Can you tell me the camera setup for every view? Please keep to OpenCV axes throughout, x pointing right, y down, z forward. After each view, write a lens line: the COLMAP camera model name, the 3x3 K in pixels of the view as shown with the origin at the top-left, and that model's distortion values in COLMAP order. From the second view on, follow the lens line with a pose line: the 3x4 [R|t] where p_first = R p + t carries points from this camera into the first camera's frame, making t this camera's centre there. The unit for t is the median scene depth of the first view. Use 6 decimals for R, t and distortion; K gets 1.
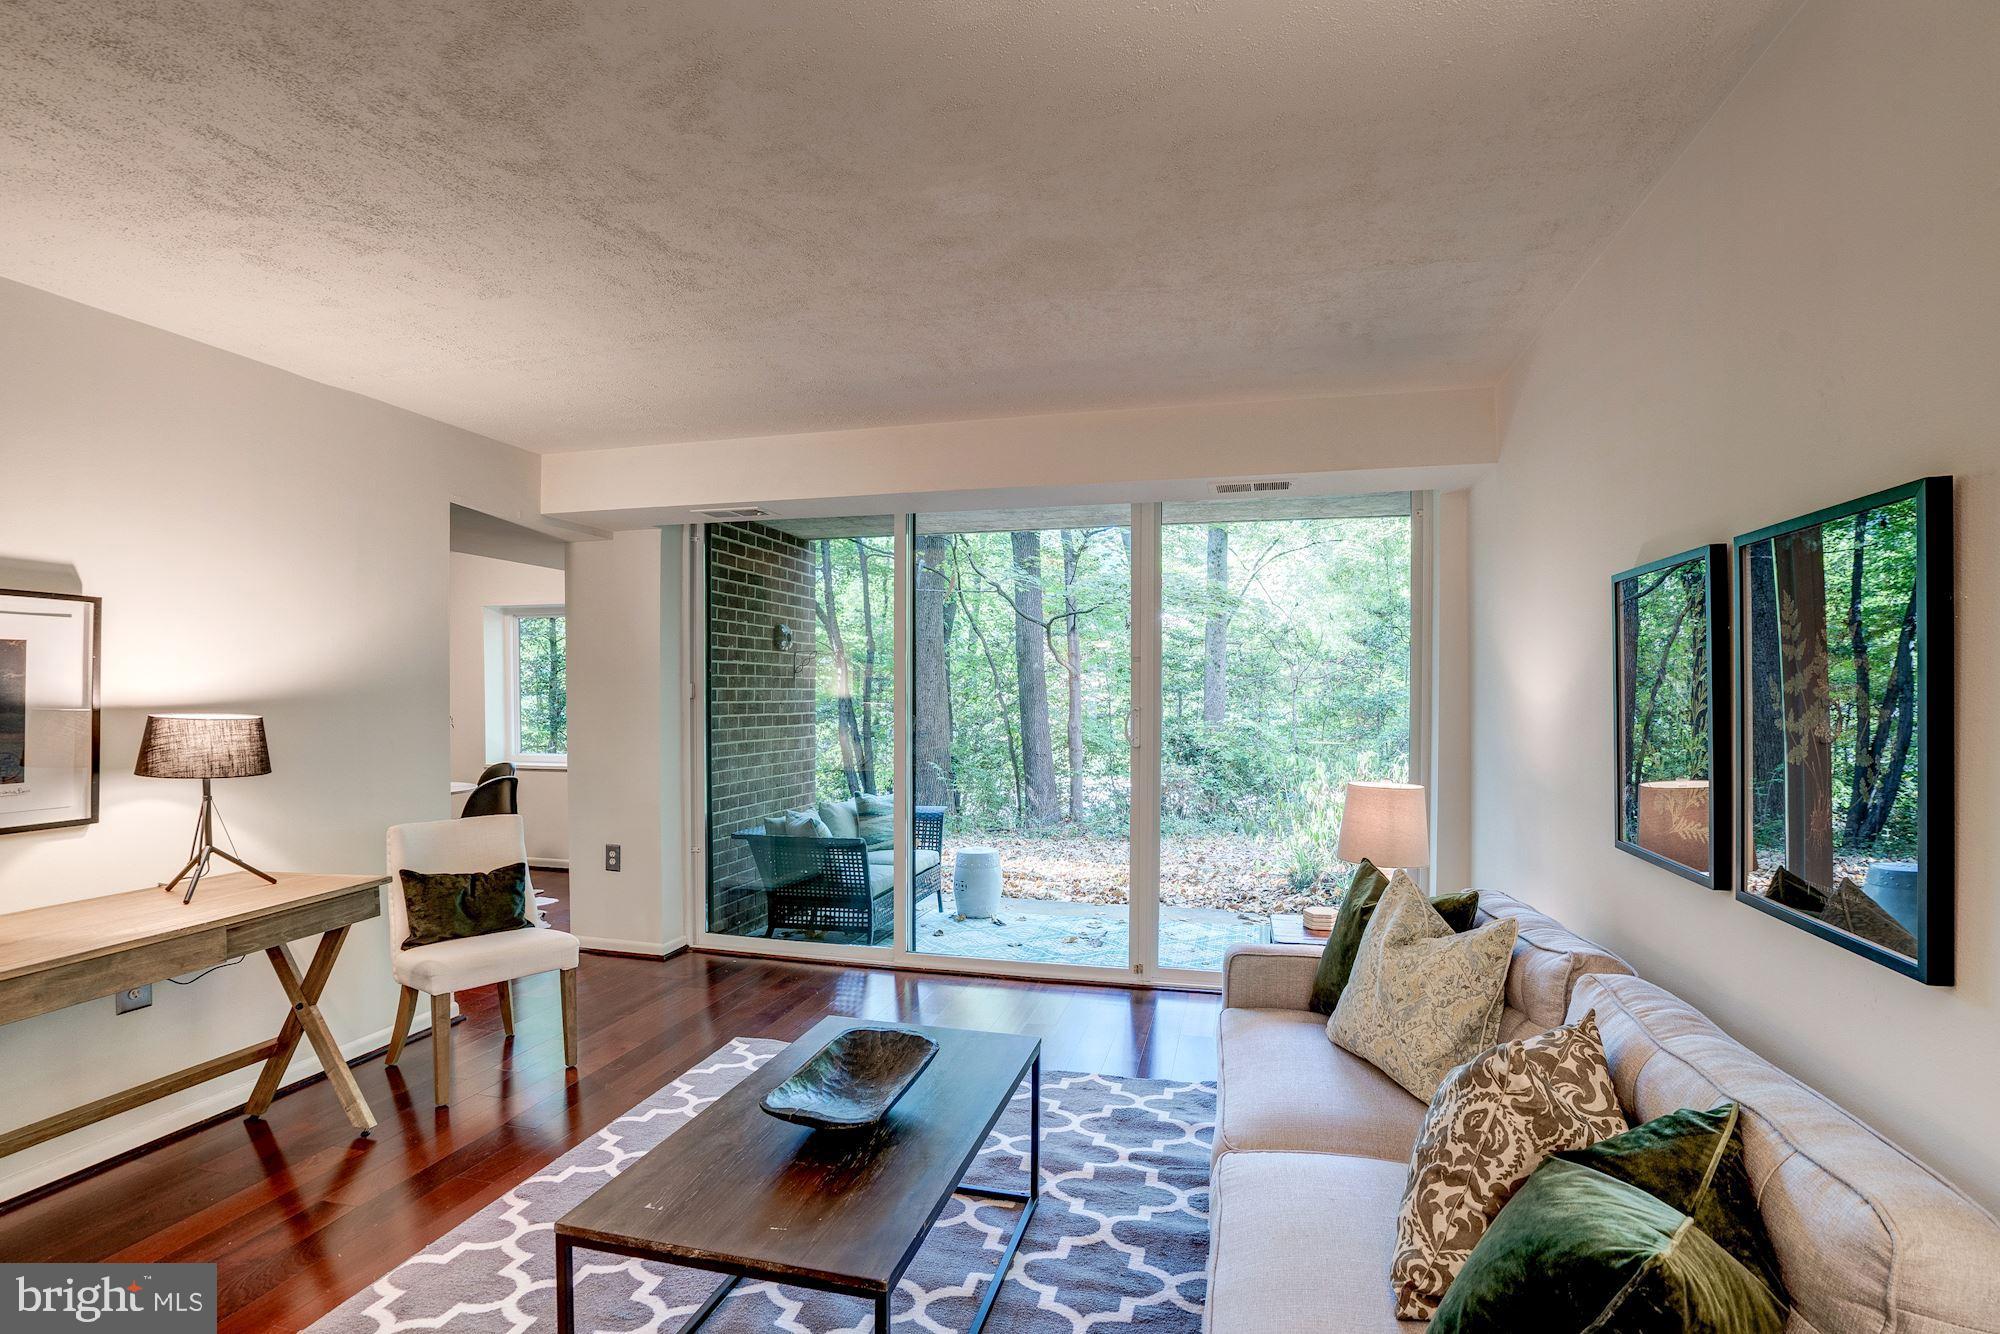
lens RADIAL K [[932.5, 0, 1039.2], [0, 932.5, 700.6], [0, 0, 1]] dist [-0.047815, 0.020480]
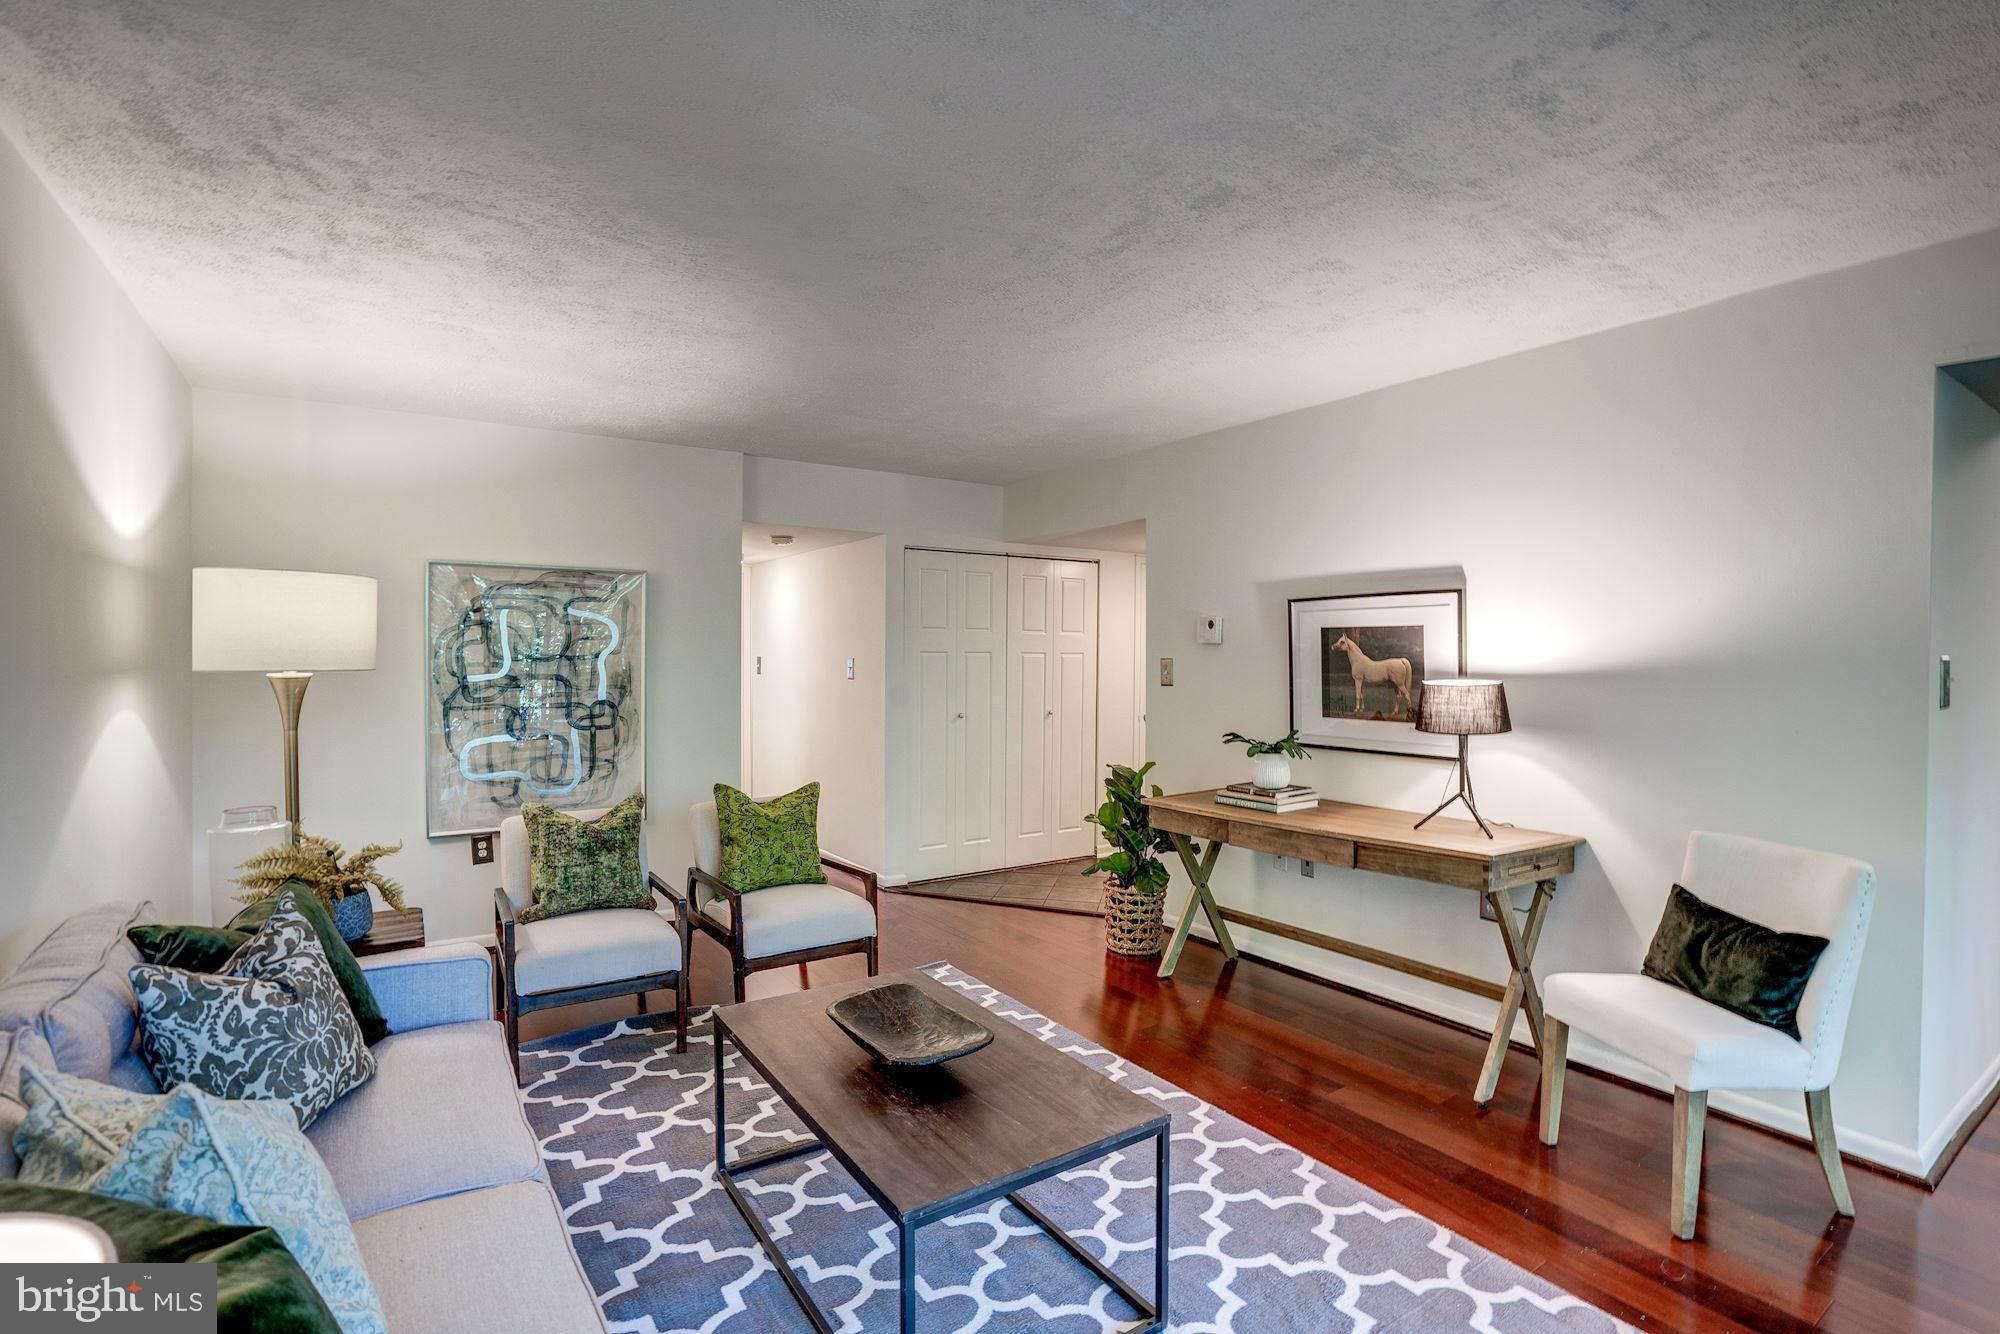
lens RADIAL K [[932.5, 0, 991.2], [0, 932.5, 664.7], [0, 0, 1]] dist [-0.047815, 0.020480]
pose [[-0.671745, 0.002800, -0.740777, 0.280414], [-0.014058, 0.999765, 0.016527, -0.012017], [0.740649, 0.021515, -0.671547, 0.966575]]
